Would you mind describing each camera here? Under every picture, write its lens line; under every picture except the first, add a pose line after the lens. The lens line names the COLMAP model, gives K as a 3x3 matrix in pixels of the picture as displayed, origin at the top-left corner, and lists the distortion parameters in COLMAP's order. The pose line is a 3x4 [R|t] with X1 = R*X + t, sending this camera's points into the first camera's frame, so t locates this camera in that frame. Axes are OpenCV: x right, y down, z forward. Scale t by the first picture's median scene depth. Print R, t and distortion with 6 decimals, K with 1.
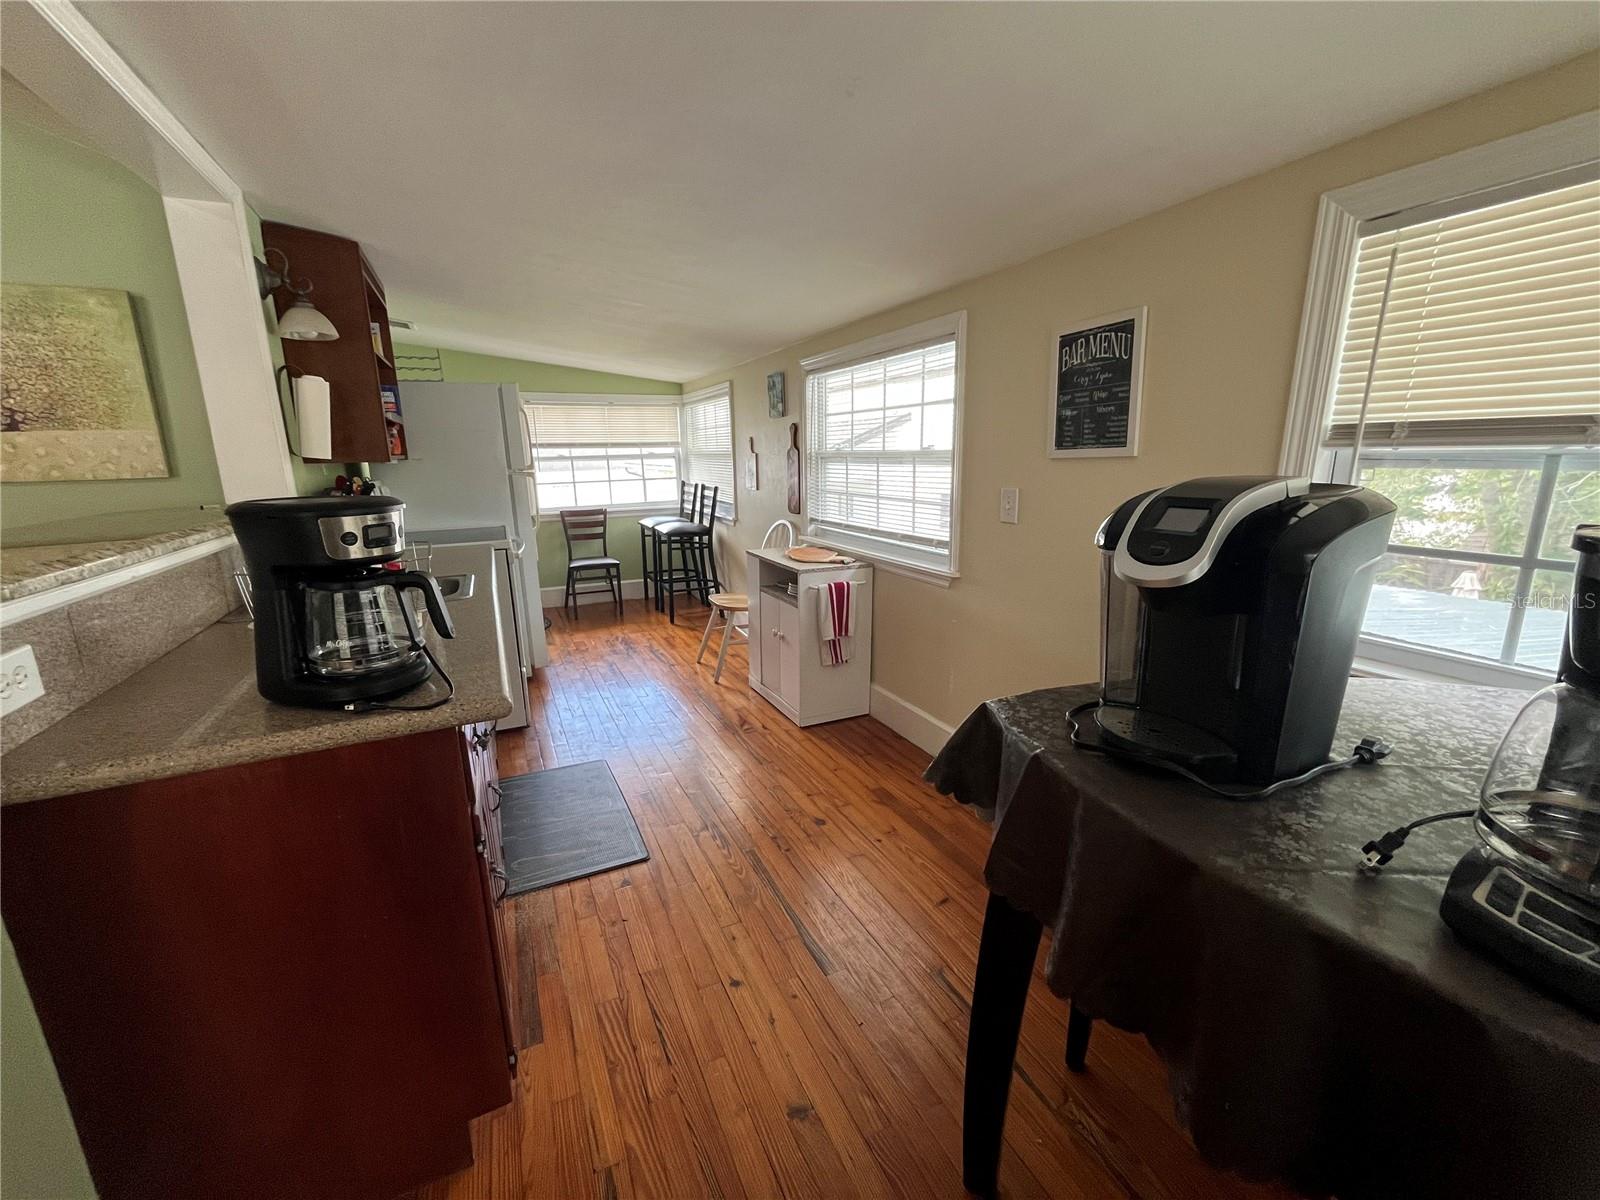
lens RADIAL K [[647.3, 0, 800.0], [0, 647.3, 601.5], [0, 0, 1]] dist [-0.001002, -0.000398]
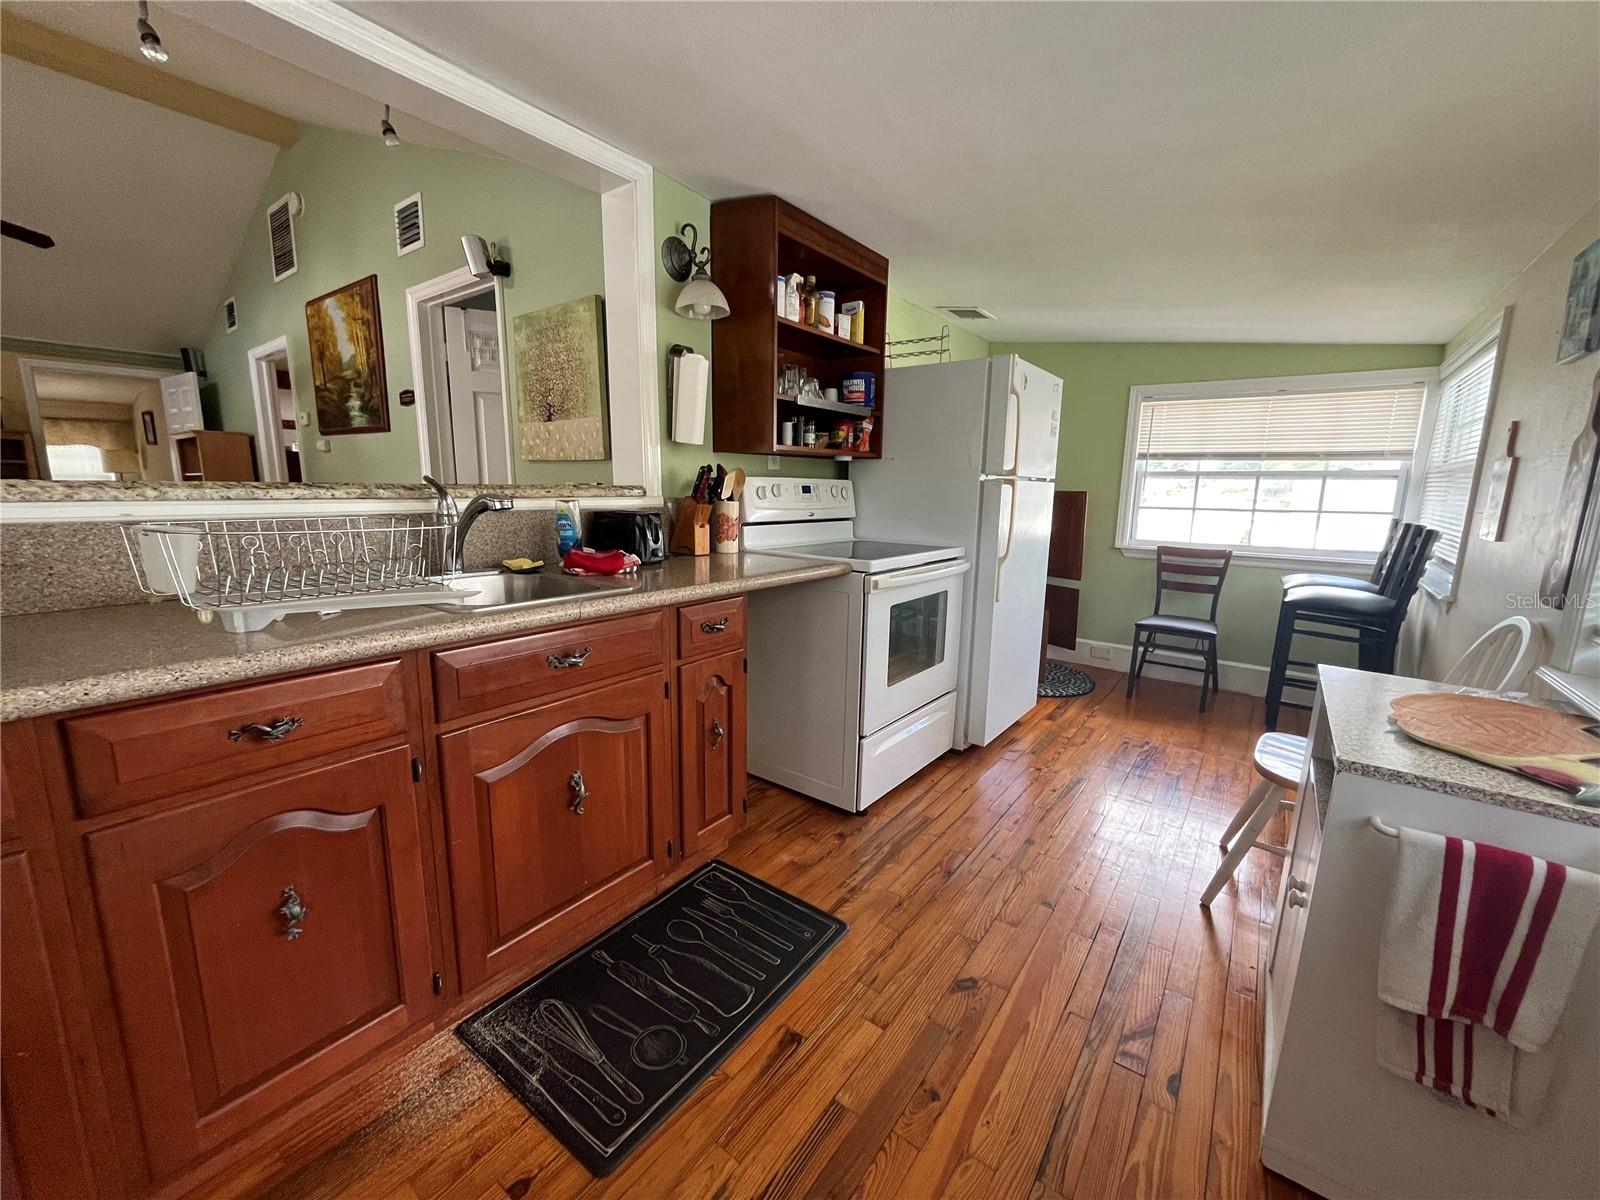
lens RADIAL K [[647.3, 0, 800.0], [0, 647.3, 601.4], [0, 0, 1]] dist [-0.001002, -0.000398]
pose [[0.464218, 0.188358, -0.865461, 0.080504], [-0.227719, 0.969661, 0.088892, -0.053145], [0.855947, 0.155817, 0.493027, 0.314347]]
